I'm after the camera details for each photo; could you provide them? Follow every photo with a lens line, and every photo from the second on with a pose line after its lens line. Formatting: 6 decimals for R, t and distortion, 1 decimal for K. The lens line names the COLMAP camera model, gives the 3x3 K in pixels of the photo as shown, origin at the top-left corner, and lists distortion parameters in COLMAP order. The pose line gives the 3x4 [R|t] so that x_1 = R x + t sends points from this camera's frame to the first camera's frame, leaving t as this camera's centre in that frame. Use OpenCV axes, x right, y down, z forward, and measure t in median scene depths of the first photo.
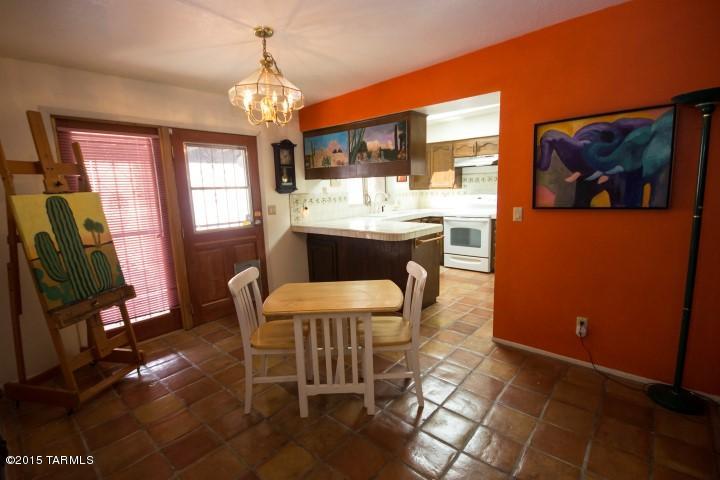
lens RADIAL K [[335.2, 0, 364.5], [0, 335.2, 241.3], [0, 0, 1]] dist [0.000763, -0.000292]
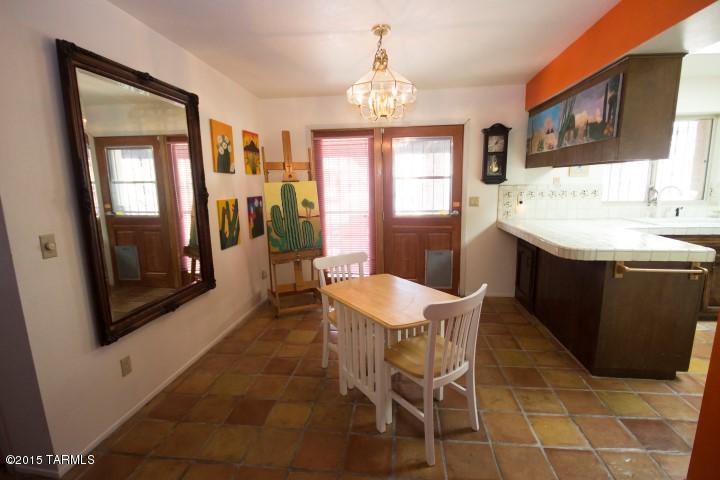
lens RADIAL K [[335.2, 0, 364.5], [0, 335.2, 241.3], [0, 0, 1]] dist [0.000763, -0.000292]
pose [[0.561379, 0.163059, -0.811335, 0.359710], [-0.130553, 0.985569, 0.107743, -0.048015], [0.817196, 0.045438, 0.574566, 0.226677]]
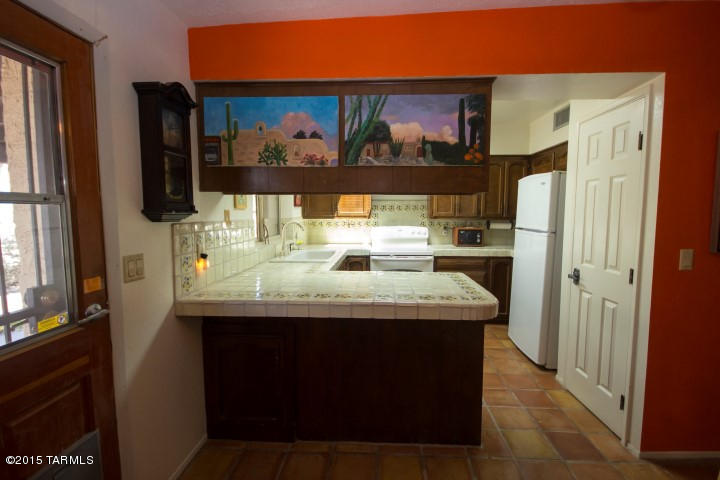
lens RADIAL K [[335.2, 0, 364.5], [0, 335.2, 241.3], [0, 0, 1]] dist [0.000763, -0.000292]
pose [[0.789112, -0.020475, 0.613908, -0.322419], [0.072904, 0.995502, -0.060510, -0.088188], [-0.609907, 0.092506, 0.787055, 0.614973]]
